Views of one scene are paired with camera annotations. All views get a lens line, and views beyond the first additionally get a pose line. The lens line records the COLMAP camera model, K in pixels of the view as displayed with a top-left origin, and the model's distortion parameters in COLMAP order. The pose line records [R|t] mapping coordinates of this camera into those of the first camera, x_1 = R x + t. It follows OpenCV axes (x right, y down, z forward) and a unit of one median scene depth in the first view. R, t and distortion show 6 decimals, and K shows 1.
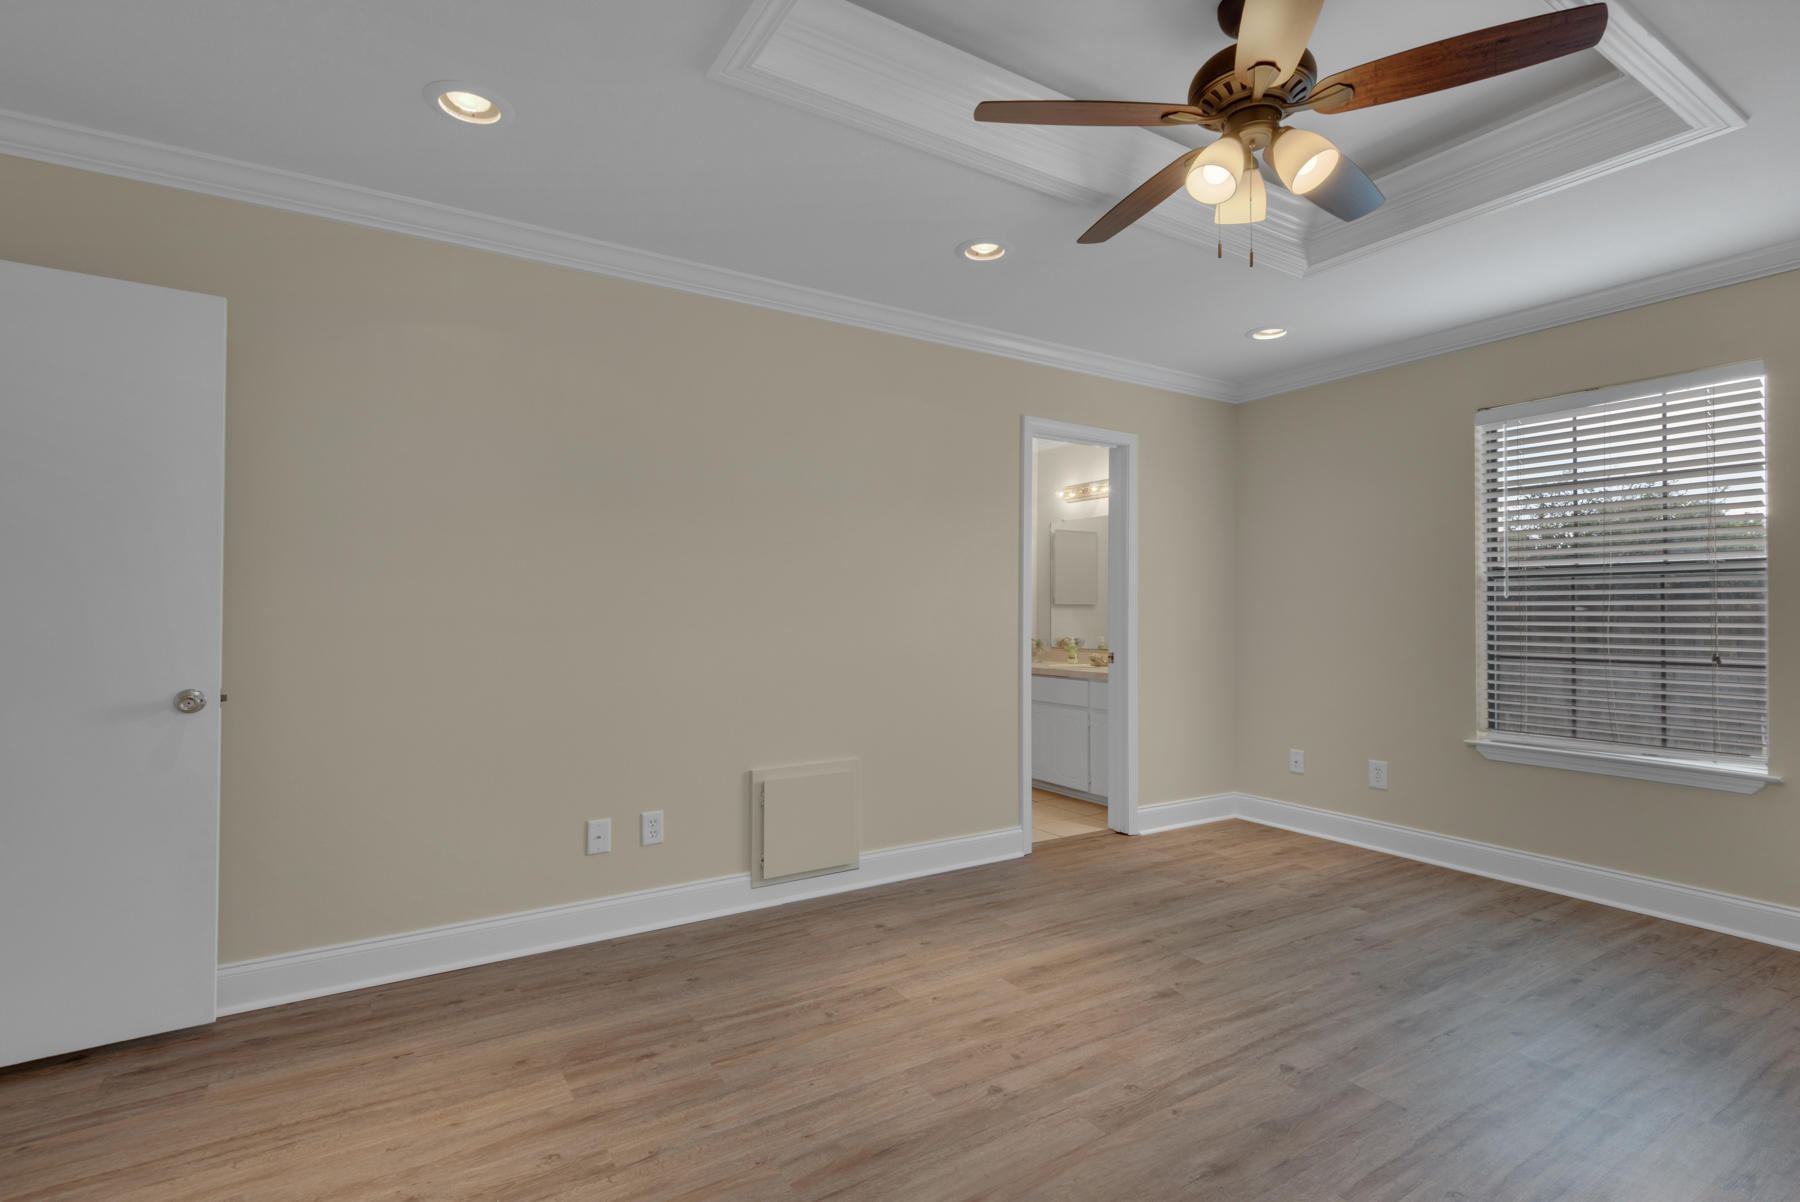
lens RADIAL K [[809.4, 0, 898.3], [0, 809.4, 600.7], [0, 0, 1]] dist [0.019176, -0.012875]
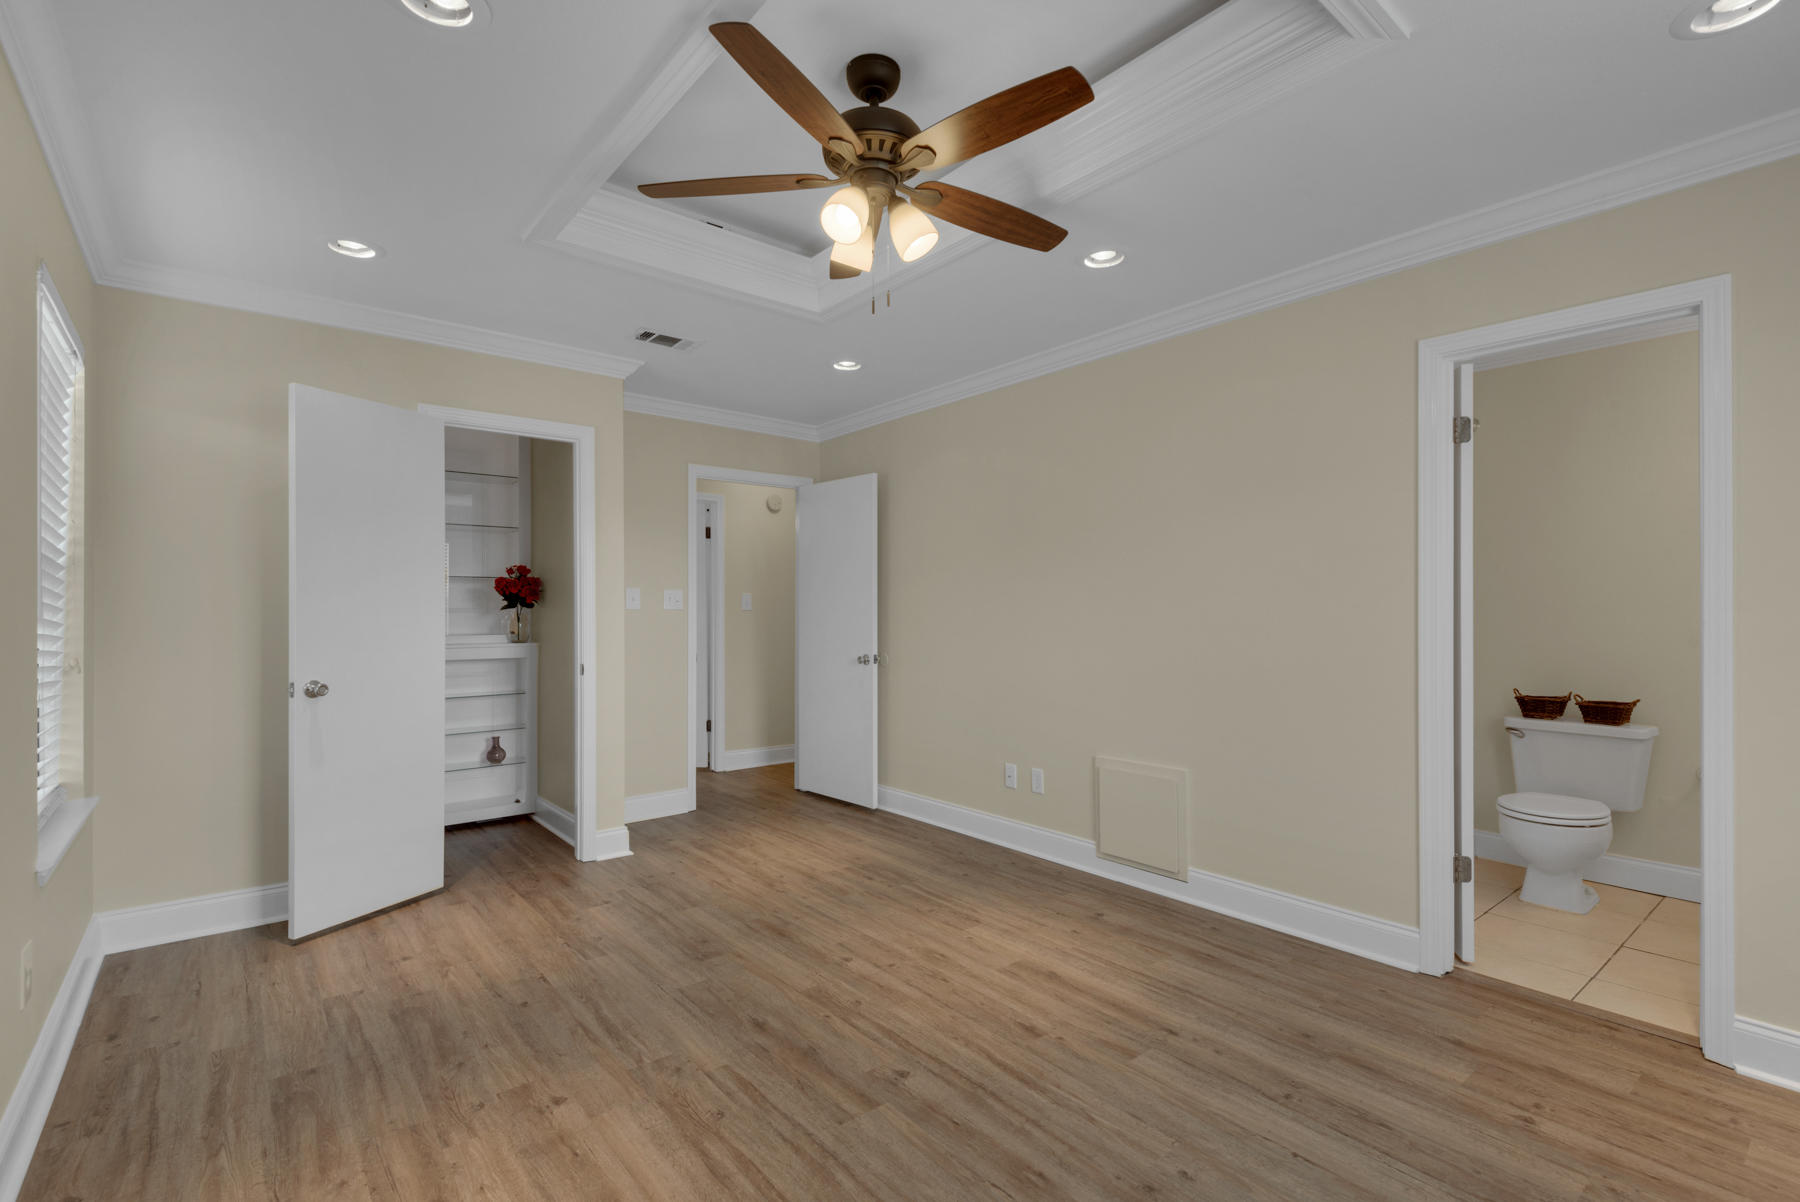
lens RADIAL K [[809.4, 0, 891.9], [0, 809.4, 606.0], [0, 0, 1]] dist [0.019176, -0.012875]
pose [[0.155438, -0.007246, -0.987819, 1.246018], [0.008935, 0.999943, -0.005929, -0.006568], [0.987805, -0.007904, 0.155494, 0.697200]]
